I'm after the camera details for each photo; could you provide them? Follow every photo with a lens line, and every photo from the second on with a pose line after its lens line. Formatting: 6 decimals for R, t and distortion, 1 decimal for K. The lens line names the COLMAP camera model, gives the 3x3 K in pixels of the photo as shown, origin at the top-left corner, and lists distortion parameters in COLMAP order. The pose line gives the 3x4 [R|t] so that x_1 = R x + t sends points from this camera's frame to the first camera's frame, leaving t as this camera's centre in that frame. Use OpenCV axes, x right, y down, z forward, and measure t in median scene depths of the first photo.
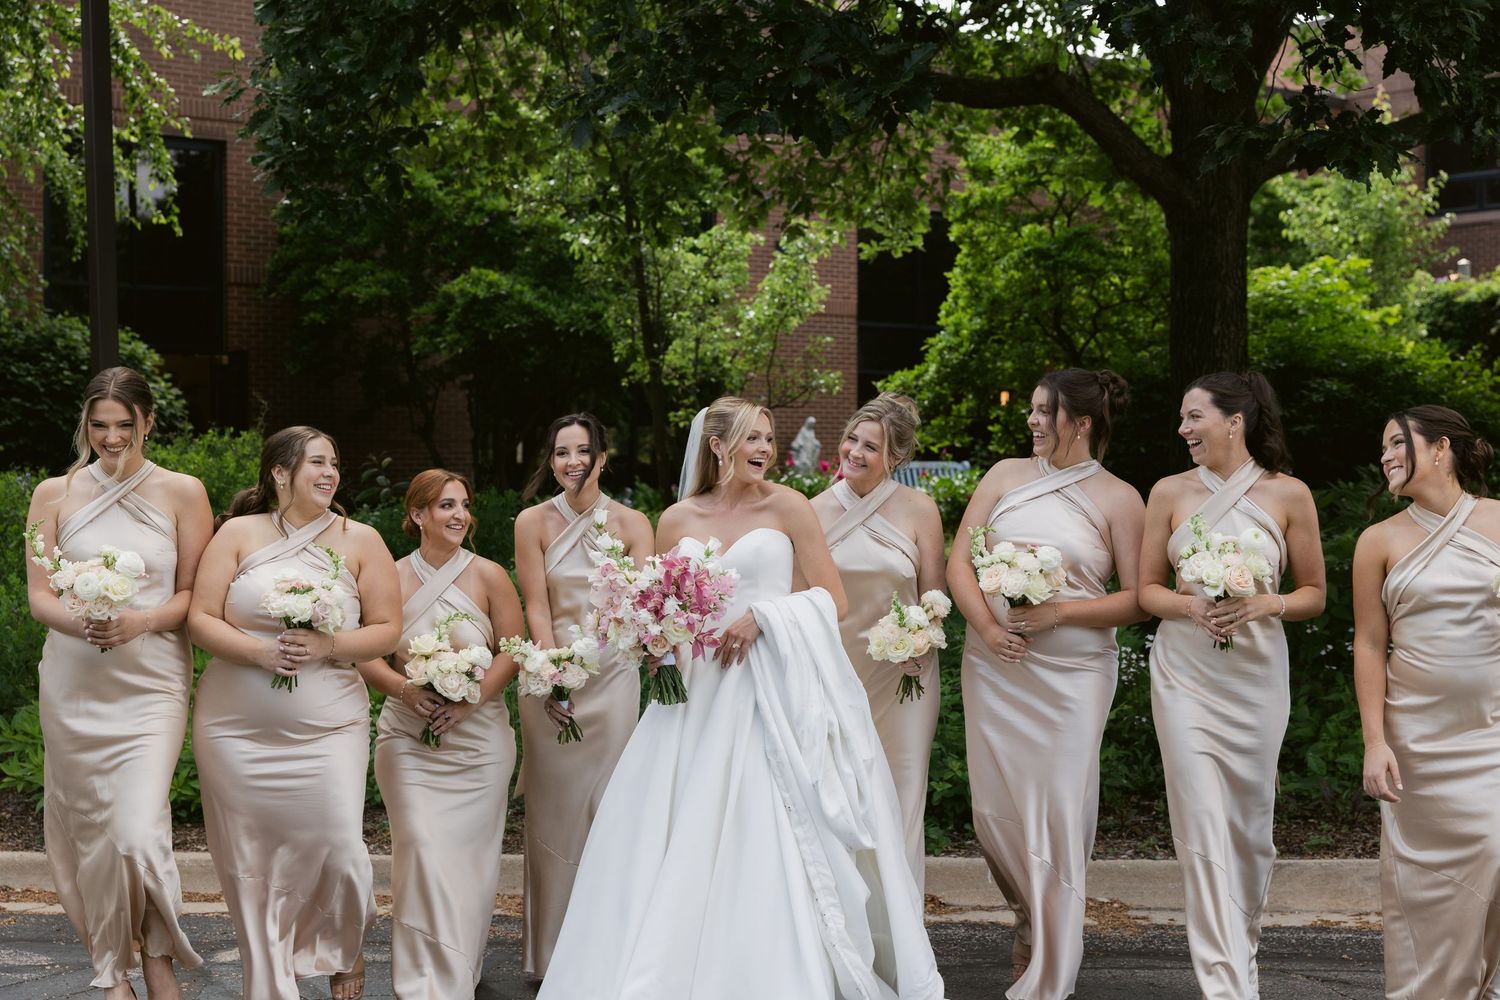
lens RADIAL K [[2280.4, 0, 731.0], [0, 2280.4, 492.8], [0, 0, 1]] dist [0.002751, 0.141288]
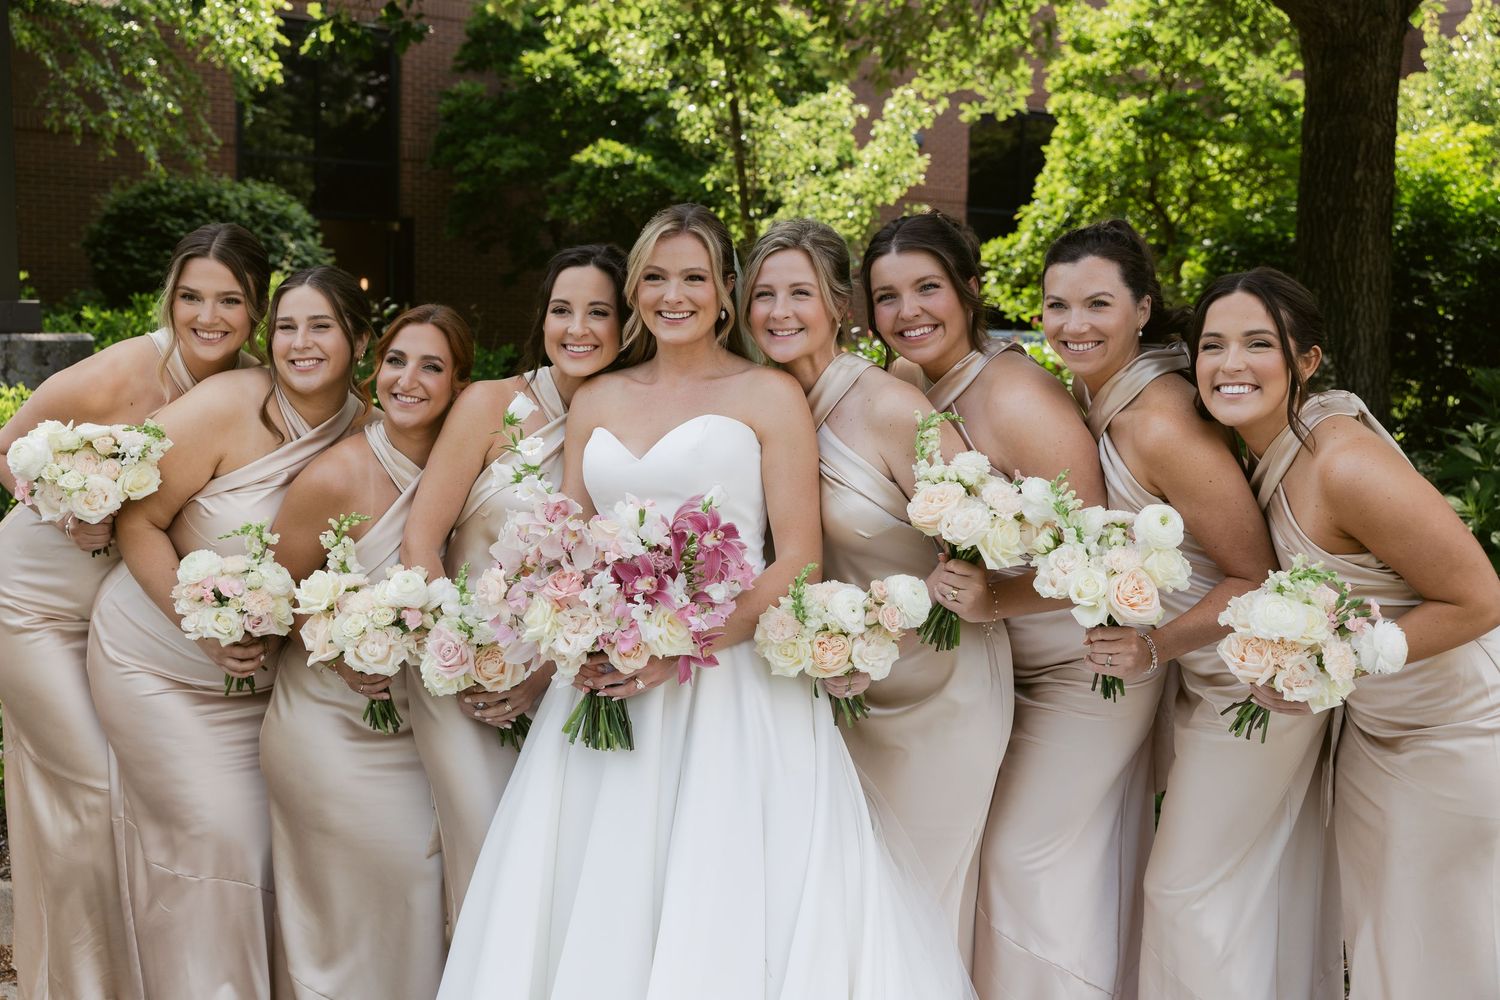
lens RADIAL K [[1578.7, 0, 730.1], [0, 1578.7, 501.7], [0, 0, 1]] dist [-0.022625, 0.111250]
pose [[0.994980, 0.033021, -0.094469, 0.026331], [-0.023944, 0.995127, 0.095650, -0.001150], [0.097168, -0.092908, 0.990922, 0.269004]]
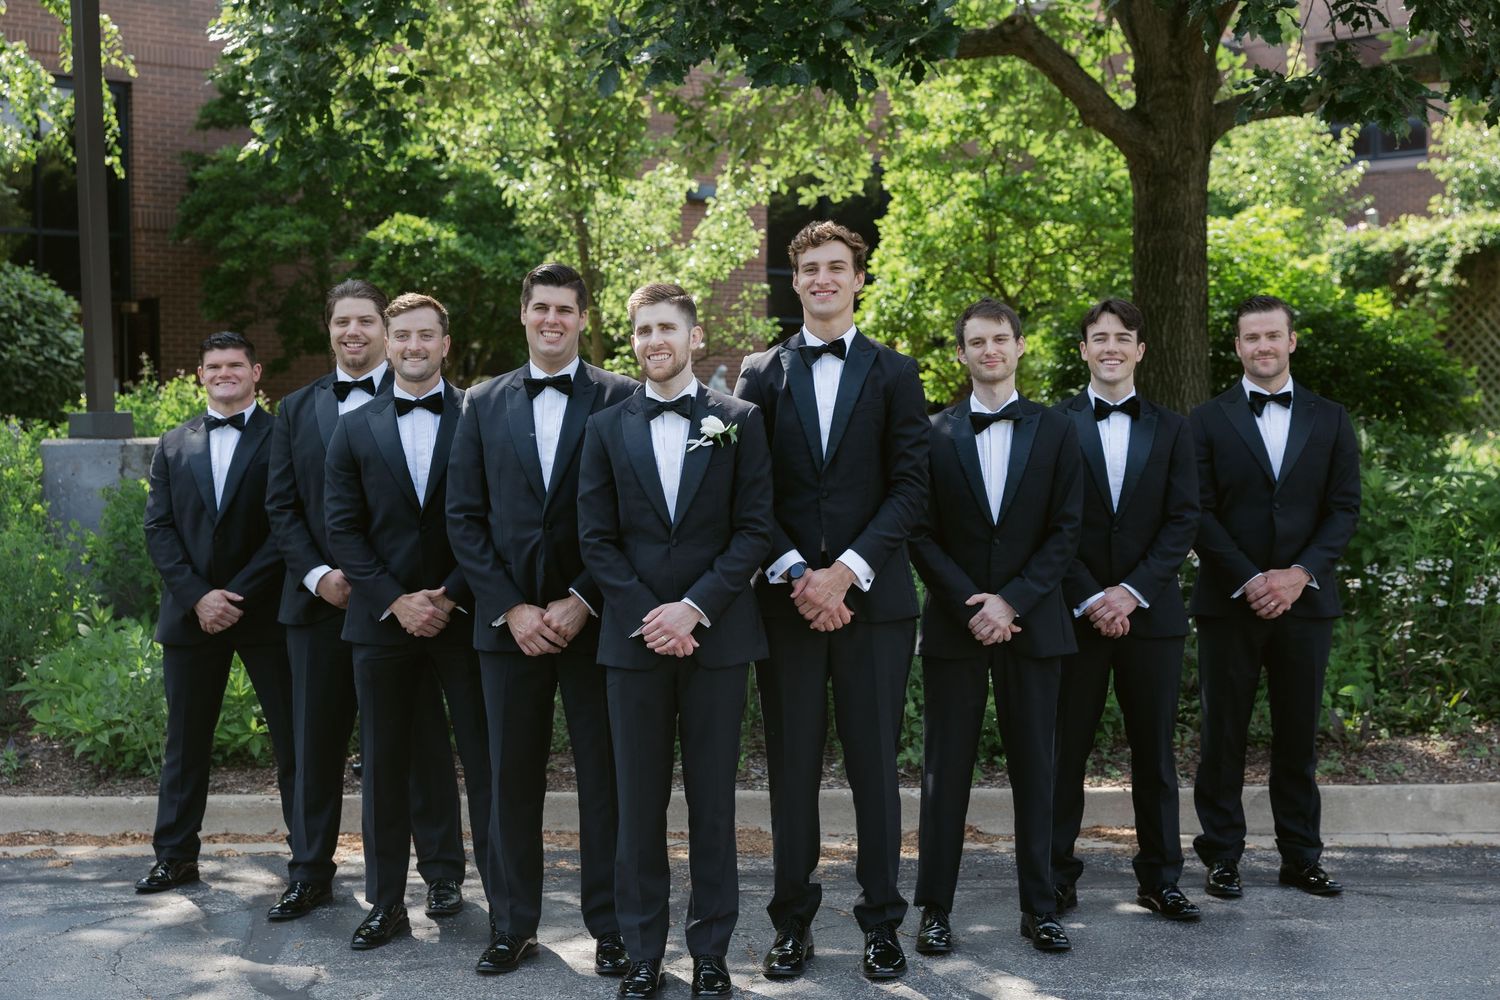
lens RADIAL K [[2320.8, 0, 745.1], [0, 2320.8, 523.1], [0, 0, 1]] dist [0.006010, 0.059464]
pose [[0.997531, -0.006135, 0.069959, -0.037028], [0.003748, 0.999408, 0.034199, 0.001173], [-0.070127, -0.033852, 0.996963, -0.017449]]
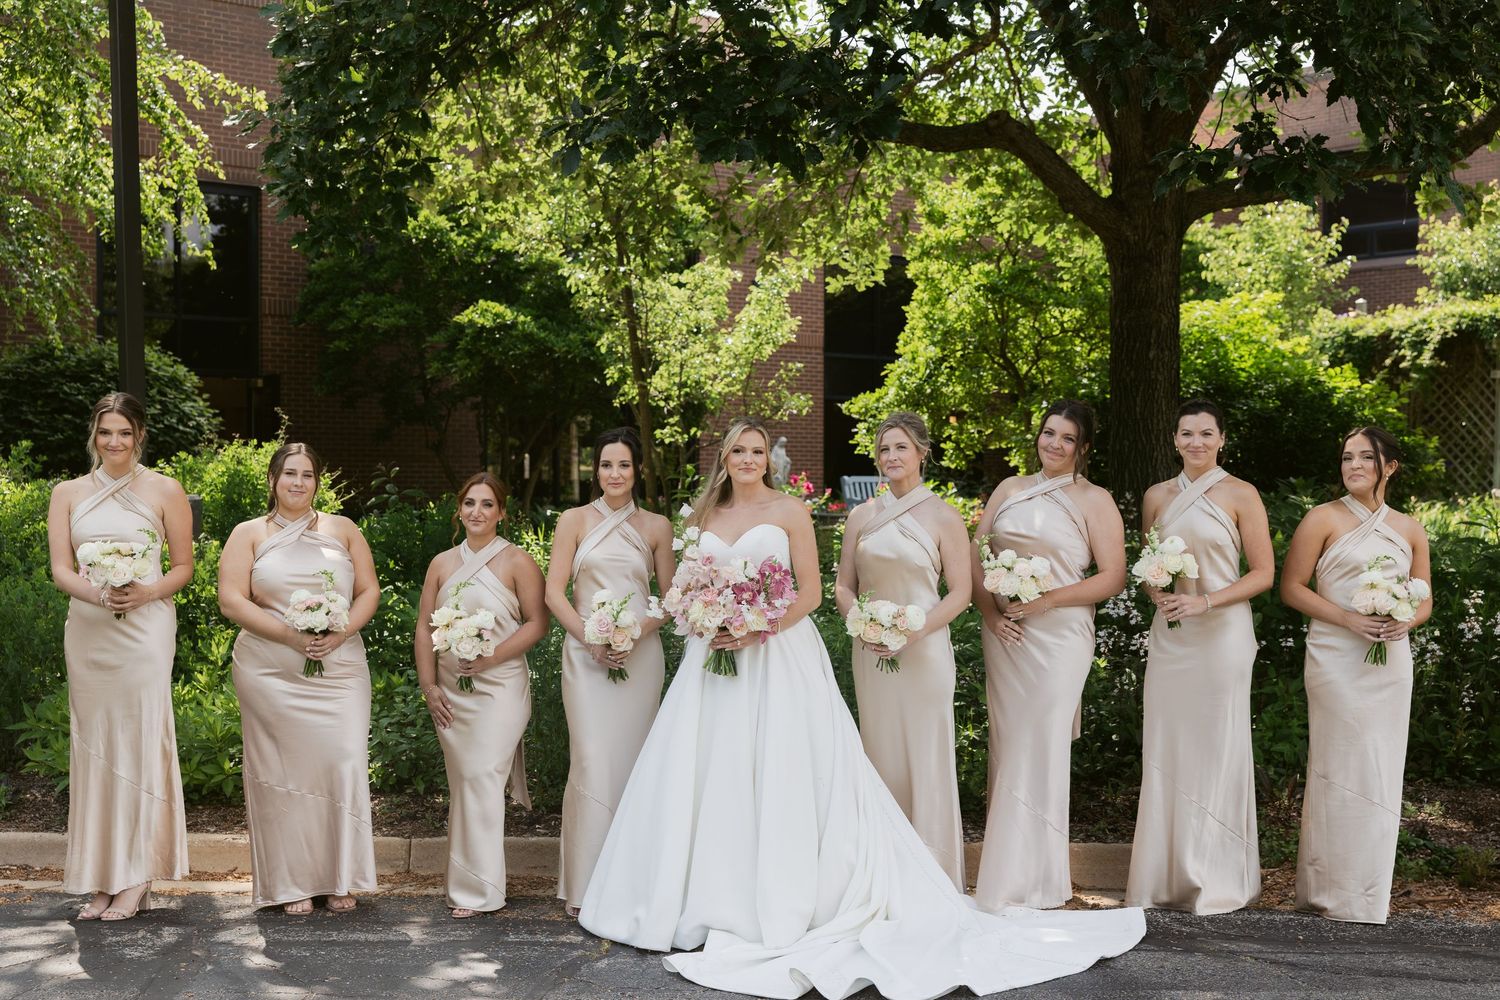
lens RADIAL K [[1967.8, 0, 737.2], [0, 1967.8, 512.4], [0, 0, 1]] dist [0.013193, 0.023835]
pose [[0.999917, 0.003349, 0.012427, 0.000844], [-0.003387, 0.999990, 0.003067, 0.001876], [-0.012416, -0.003109, 0.999918, 0.036119]]
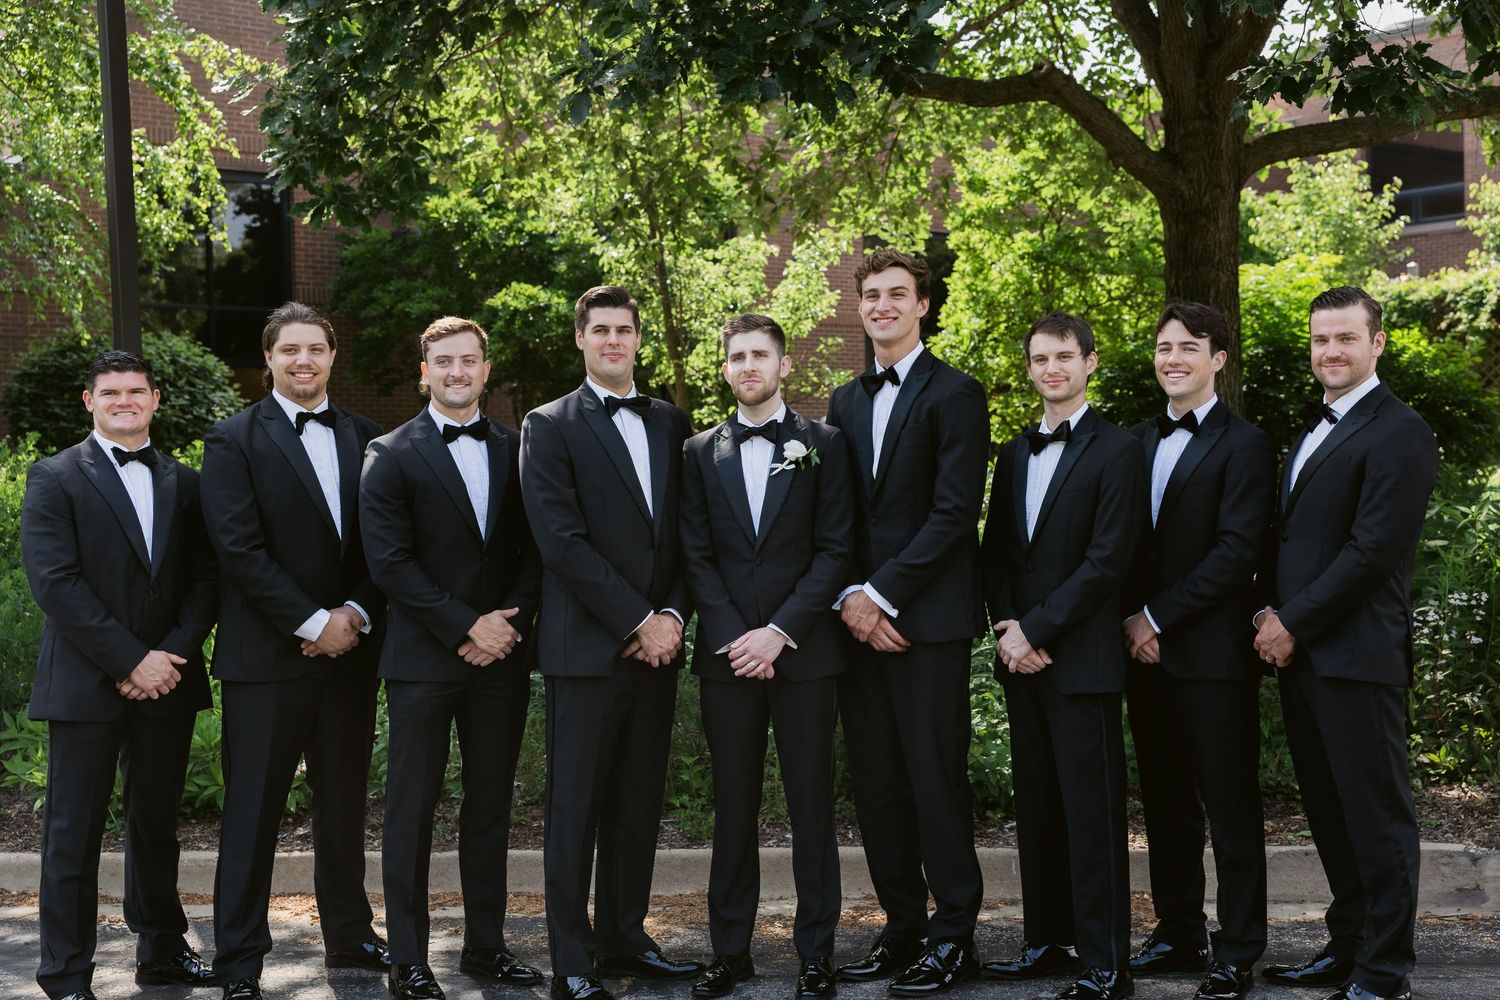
lens RADIAL K [[1915.1, 0, 747.1], [0, 1915.1, 506.9], [0, 0, 1]] dist [0.009042, 0.026301]
pose [[0.999827, -0.017132, -0.007241, 0.004225], [0.017194, 0.999816, 0.008503, 0.003472], [0.007094, -0.008626, 0.999938, 0.084335]]
